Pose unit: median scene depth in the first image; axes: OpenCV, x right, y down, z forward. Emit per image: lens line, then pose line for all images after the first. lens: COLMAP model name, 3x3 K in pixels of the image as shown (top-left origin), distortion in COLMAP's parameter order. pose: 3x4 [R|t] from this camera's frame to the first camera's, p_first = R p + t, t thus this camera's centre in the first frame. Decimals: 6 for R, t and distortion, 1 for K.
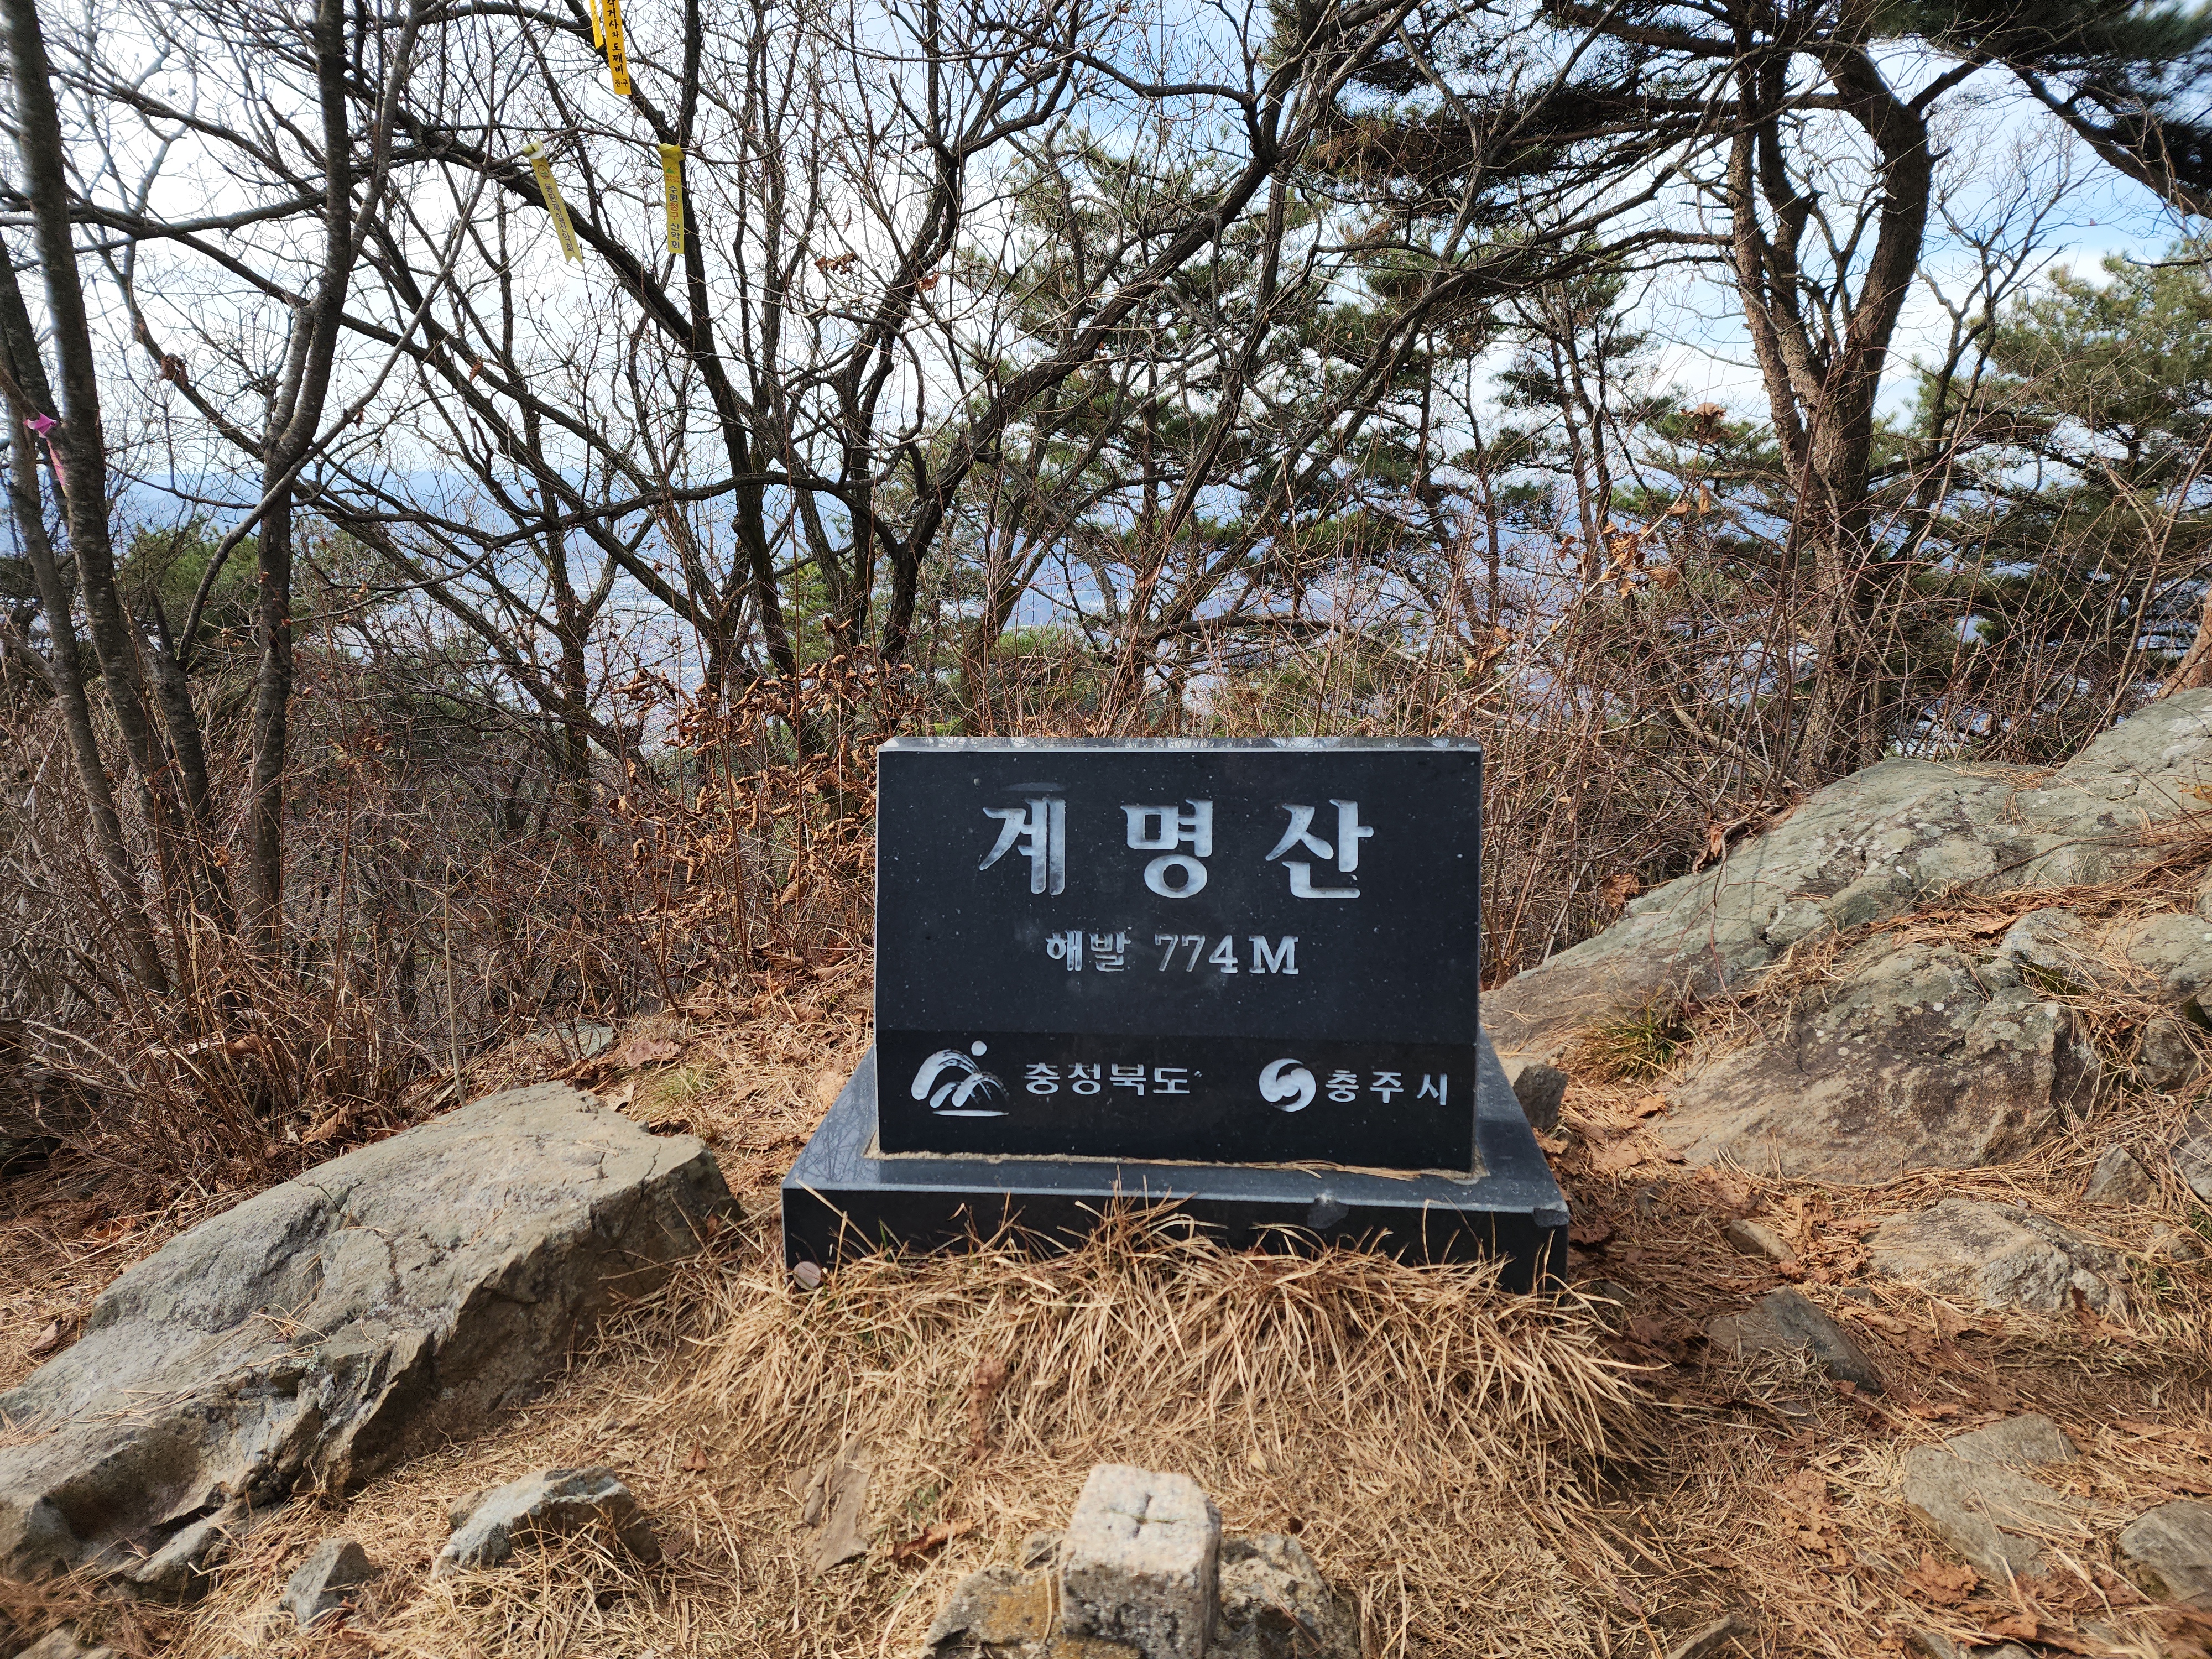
lens RADIAL K [[1481.2, 0, 1126.3], [0, 1481.2, 793.8], [0, 0, 1]] dist [0.101139, -0.088684]
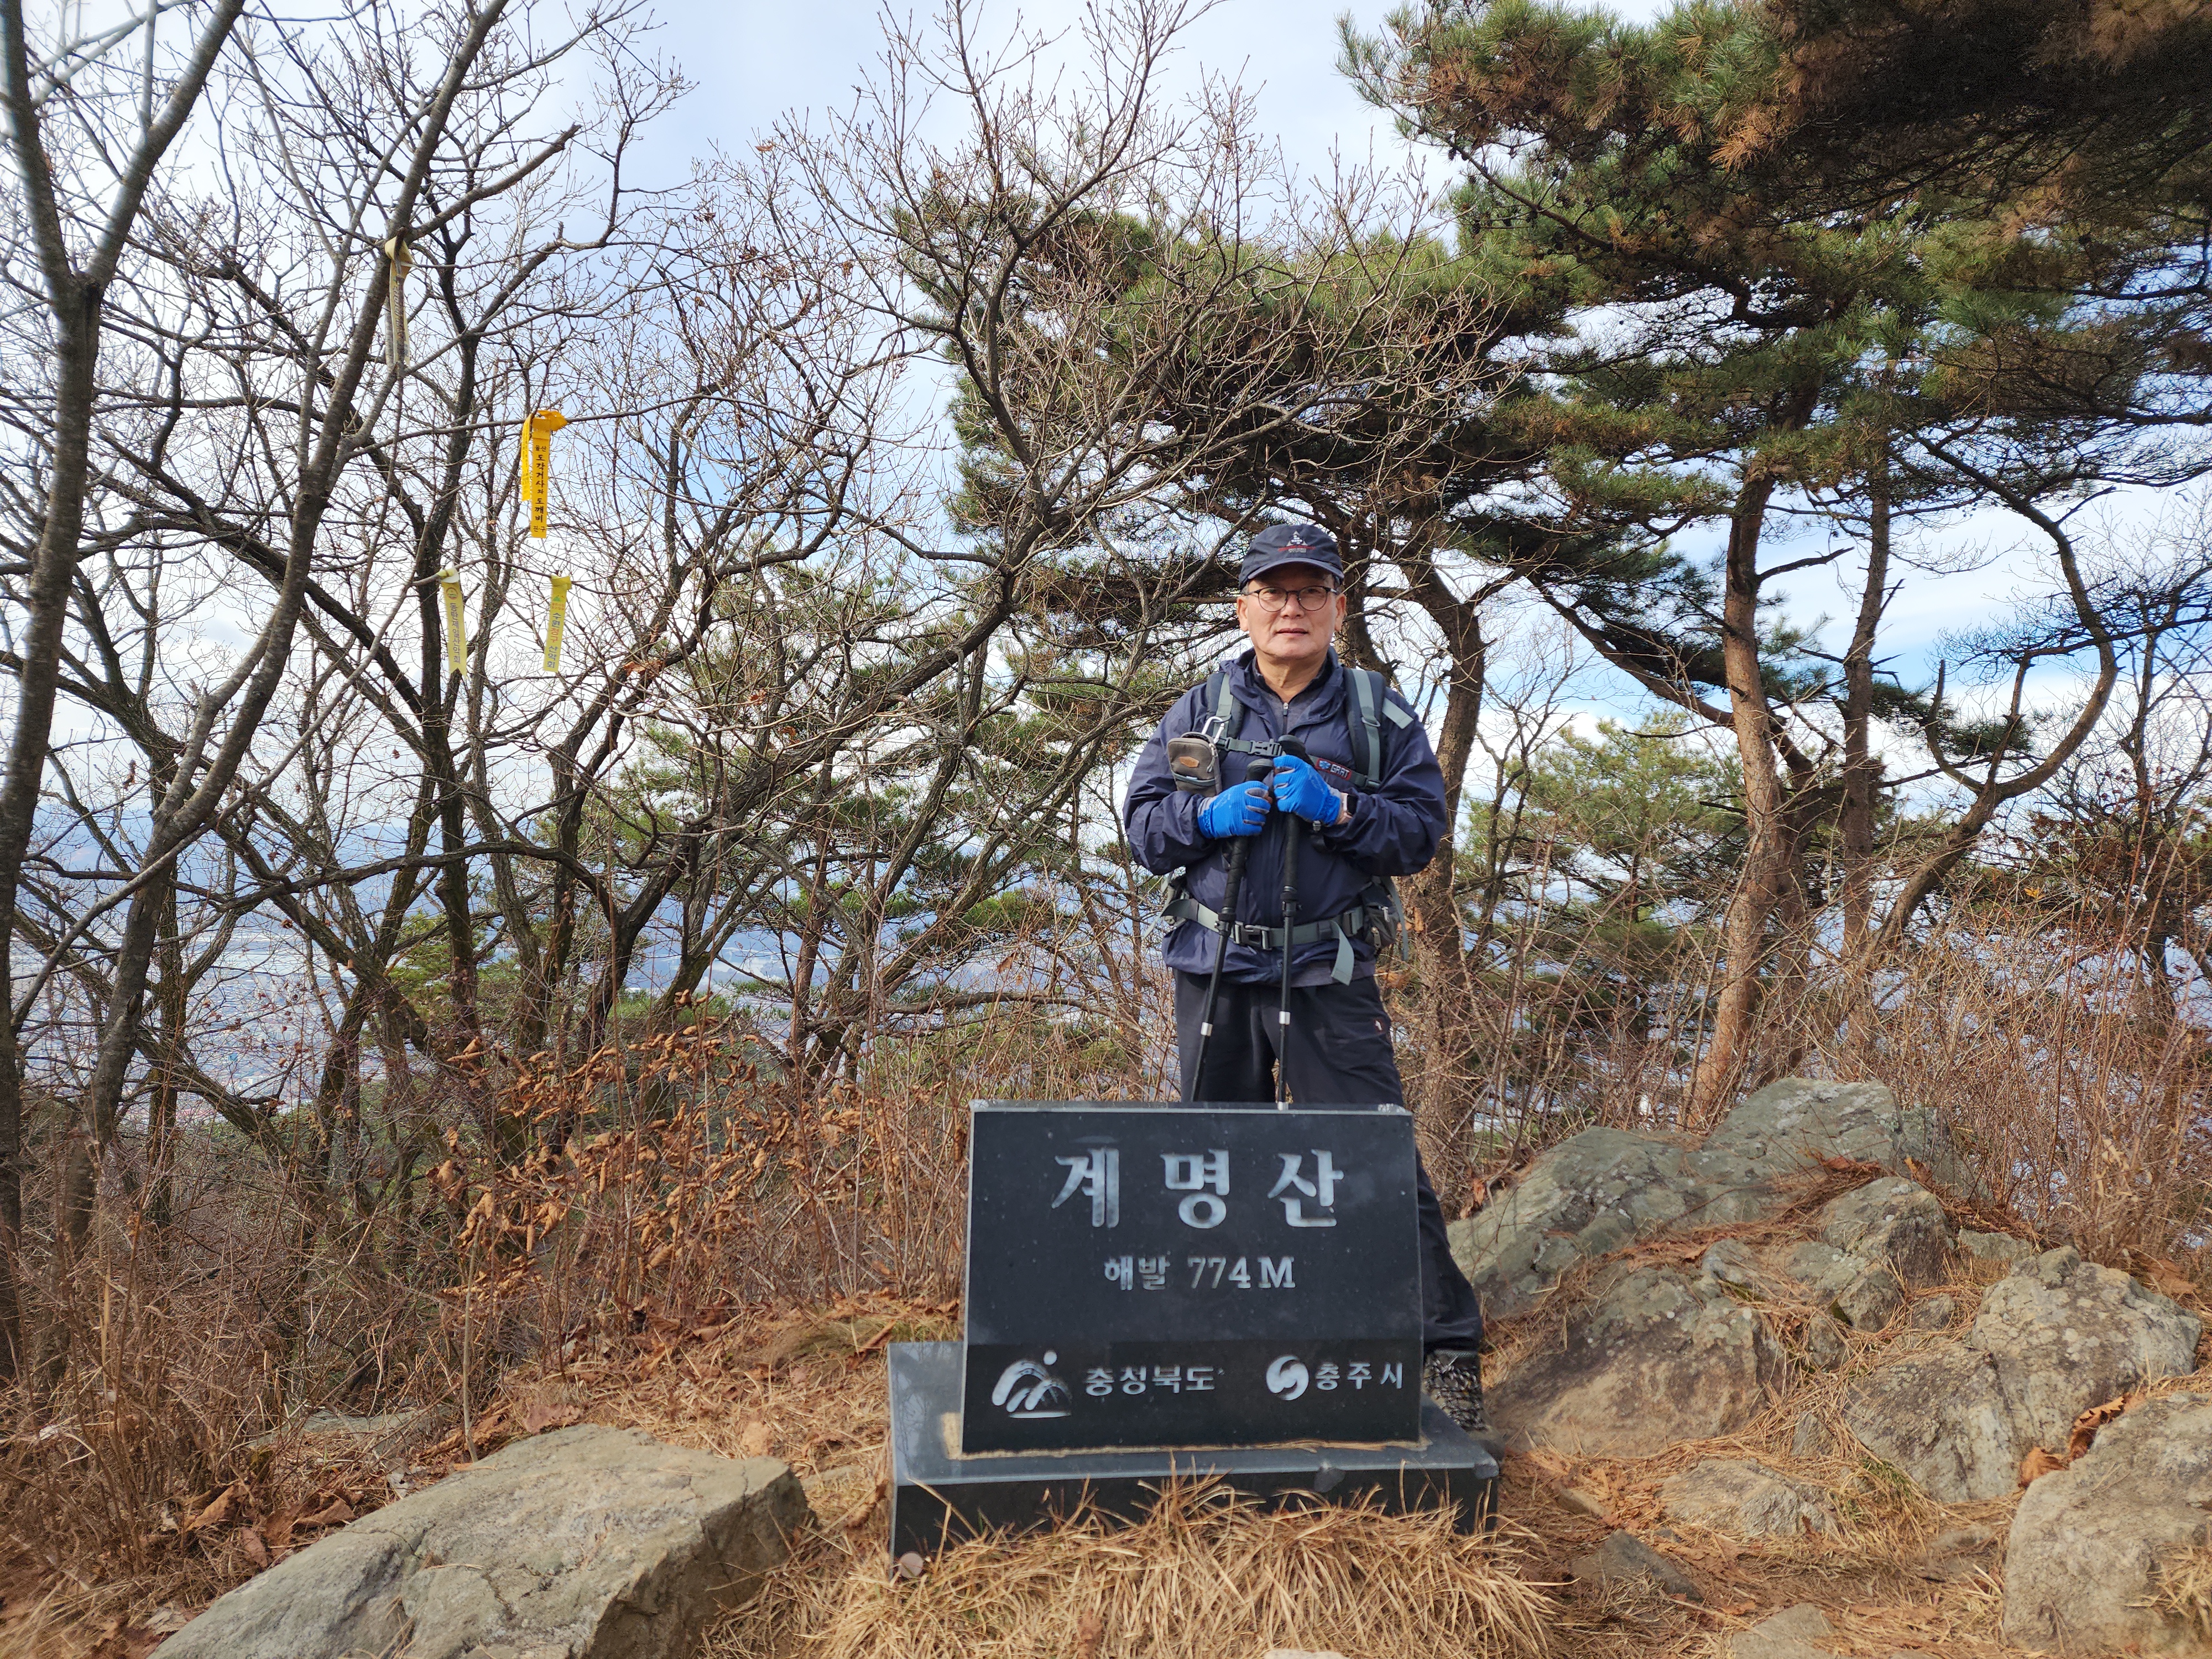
lens RADIAL K [[1503.1, 0, 1106.0], [0, 1503.1, 829.5], [0, 0, 1]] dist [0.098062, -0.093328]
pose [[0.965365, 0.051570, 0.255756, -0.369058], [0.006049, 0.975583, -0.219548, 0.017944], [-0.260833, 0.213491, 0.941482, -0.278335]]
